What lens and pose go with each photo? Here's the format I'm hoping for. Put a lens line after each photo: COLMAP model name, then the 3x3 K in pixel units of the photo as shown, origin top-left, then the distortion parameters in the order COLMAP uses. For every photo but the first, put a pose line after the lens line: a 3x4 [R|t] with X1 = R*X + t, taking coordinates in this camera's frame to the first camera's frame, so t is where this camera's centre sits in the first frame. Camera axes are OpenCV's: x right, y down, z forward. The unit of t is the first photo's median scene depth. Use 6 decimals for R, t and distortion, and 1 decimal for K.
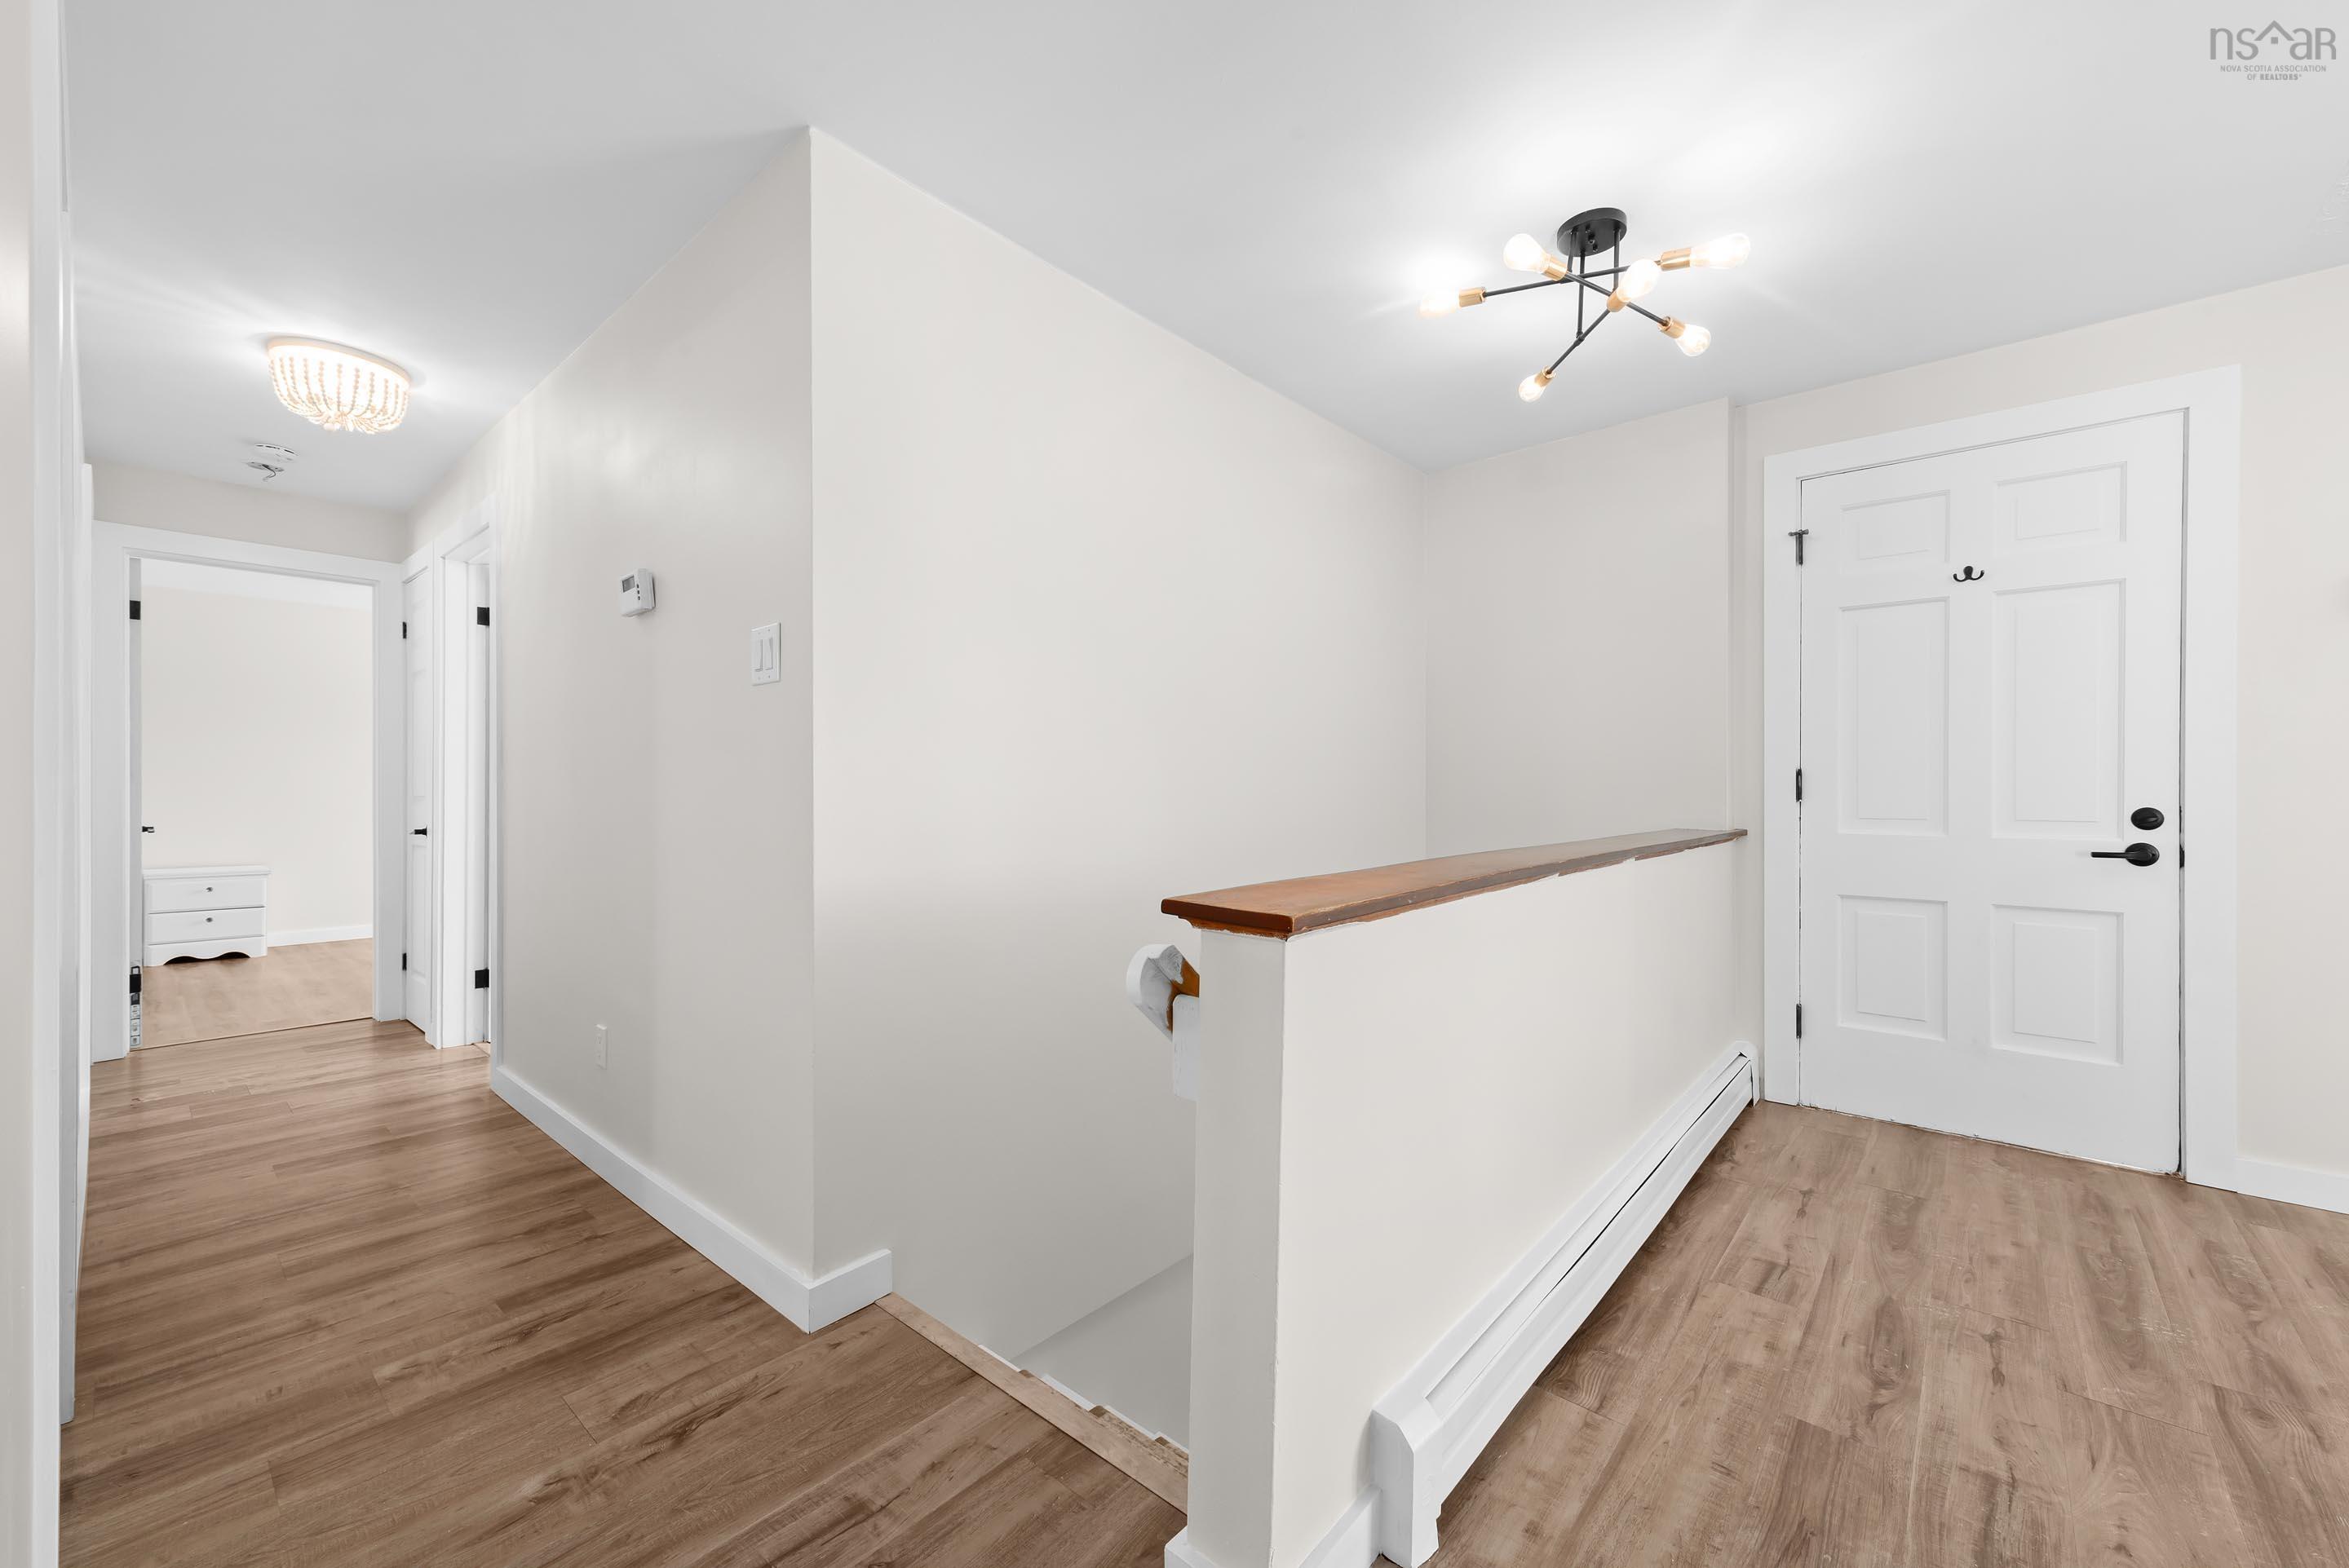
lens RADIAL K [[920.5, 0, 1167.4], [0, 920.5, 789.3], [0, 0, 1]] dist [0.000434, 0.000009]
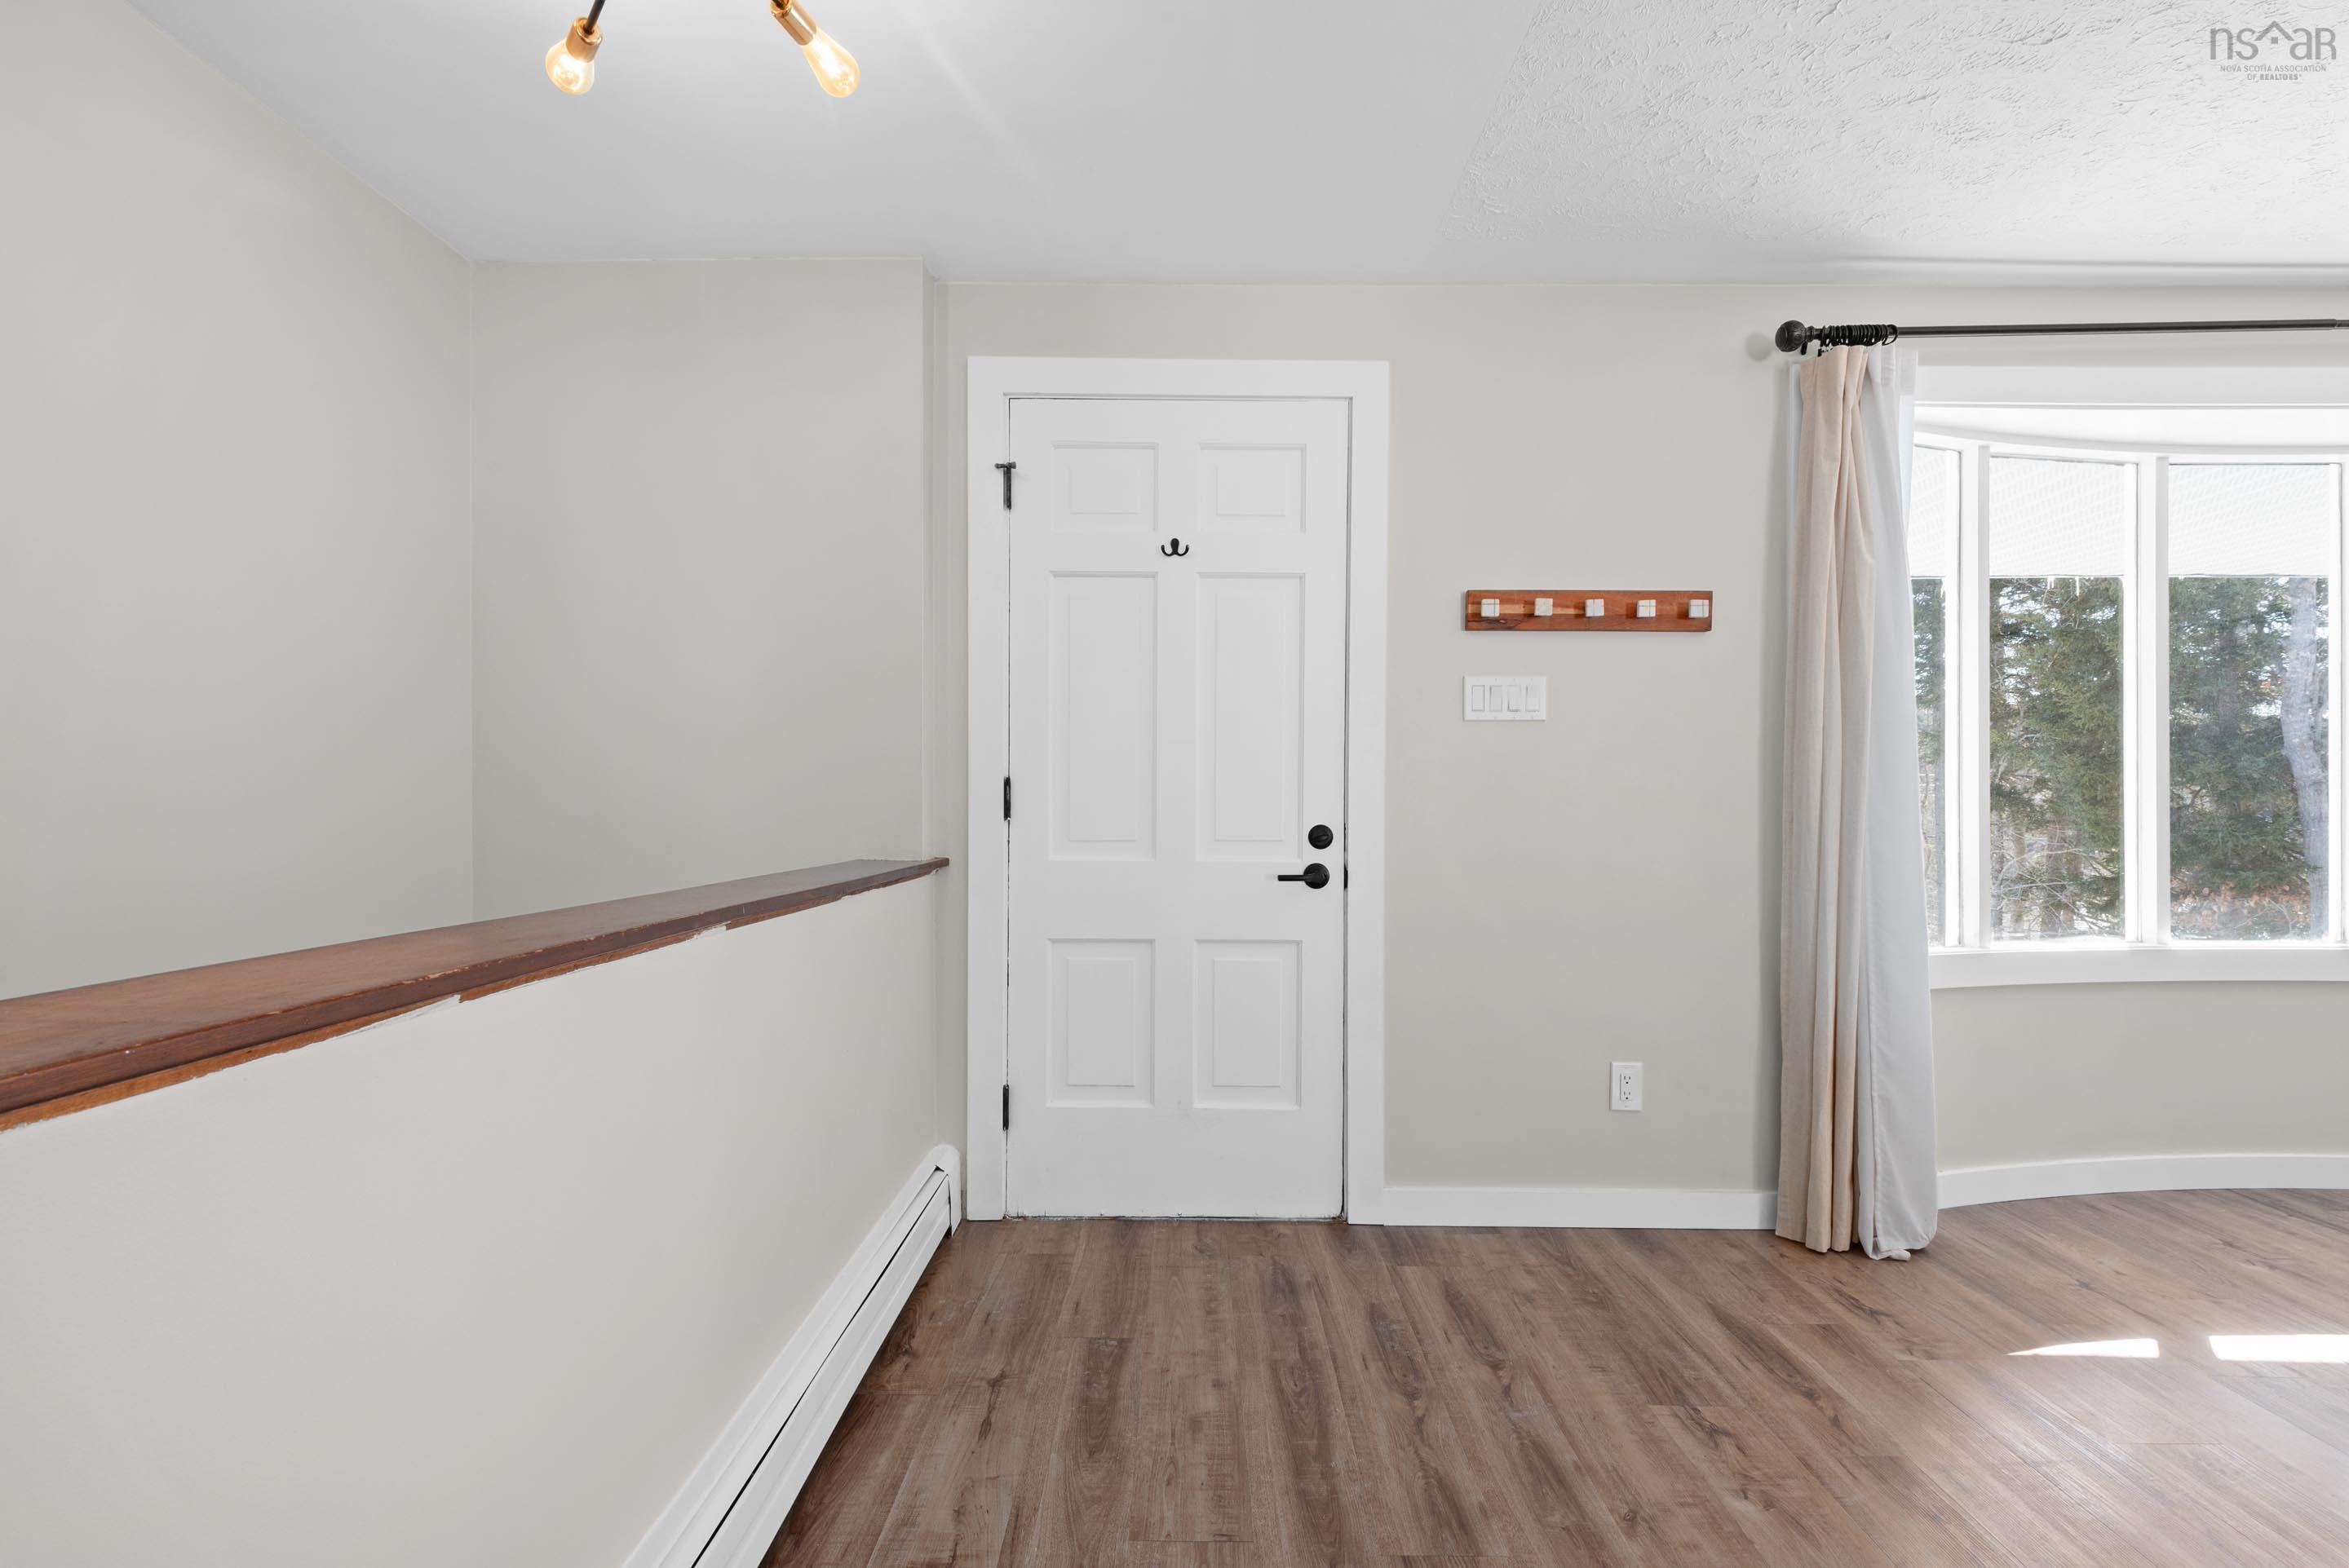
lens RADIAL K [[1305.7, 0, 1179.6], [0, 1305.7, 816.3], [0, 0, 1]] dist [0.002359, -0.000377]
pose [[0.752242, -0.003477, 0.658878, 0.131461], [-0.003107, 0.999956, 0.008825, 0.000348], [-0.658880, -0.008686, 0.752198, 0.149009]]
